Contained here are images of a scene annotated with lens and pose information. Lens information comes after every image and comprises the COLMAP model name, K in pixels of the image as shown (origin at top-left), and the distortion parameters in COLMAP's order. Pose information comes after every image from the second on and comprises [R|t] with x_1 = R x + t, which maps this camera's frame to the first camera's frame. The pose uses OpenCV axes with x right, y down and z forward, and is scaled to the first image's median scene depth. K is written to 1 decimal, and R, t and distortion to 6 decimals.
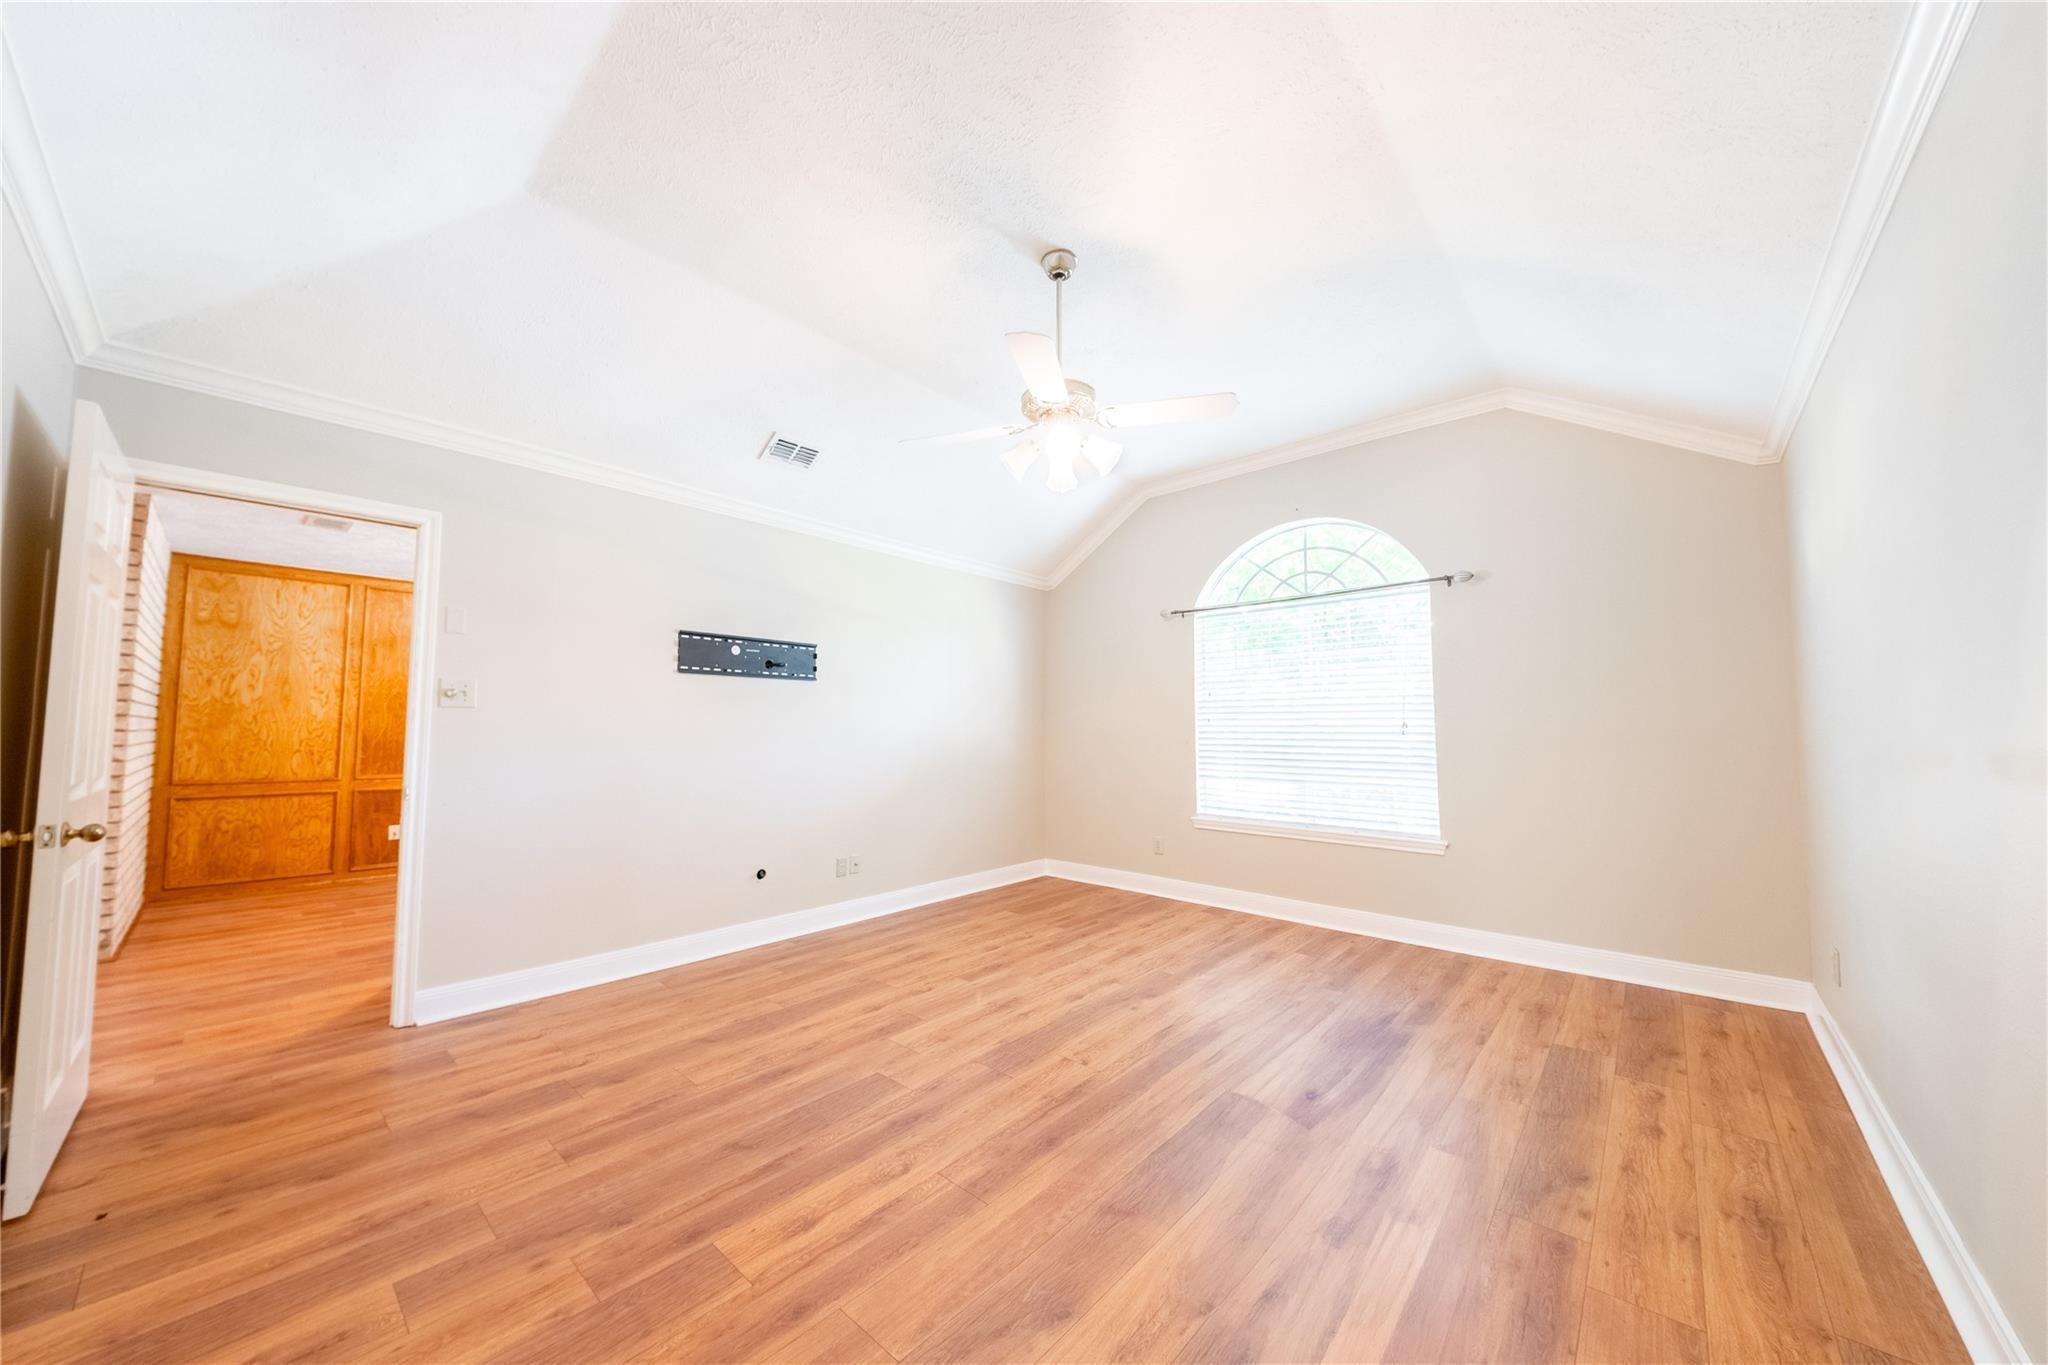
lens RADIAL K [[716.2, 0, 1021.2], [0, 716.2, 686.9], [0, 0, 1]] dist [0.039521, -0.025865]
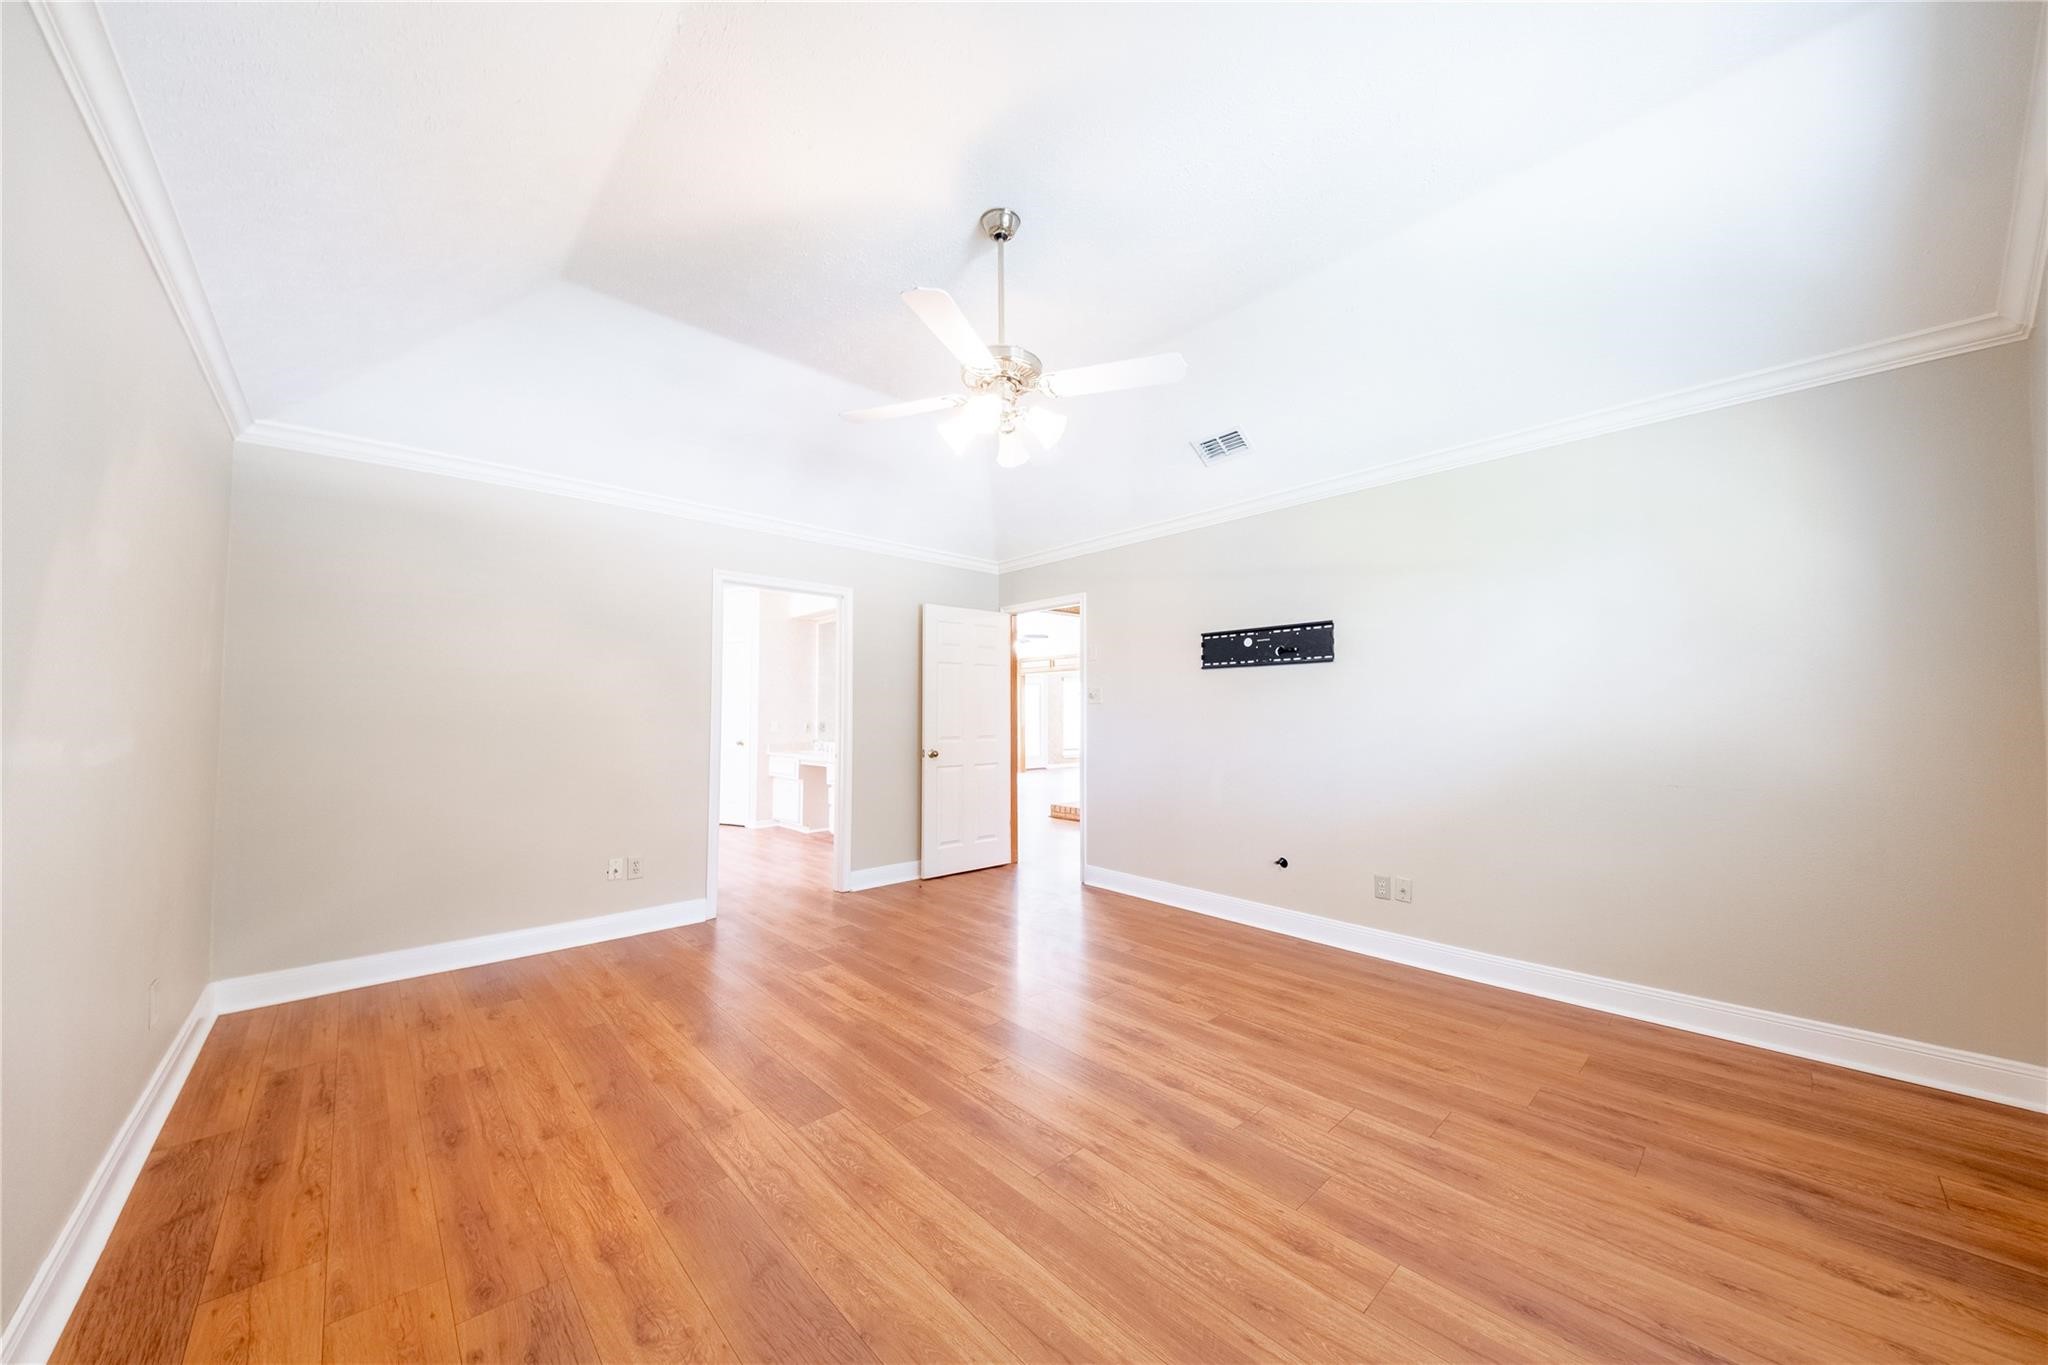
lens RADIAL K [[716.2, 0, 1021.2], [0, 716.2, 686.9], [0, 0, 1]] dist [0.039521, -0.025865]
pose [[-0.112932, -0.040823, -0.992764, 0.705157], [0.057313, 0.997224, -0.047526, 0.046560], [0.991948, -0.062265, -0.110278, 0.800936]]
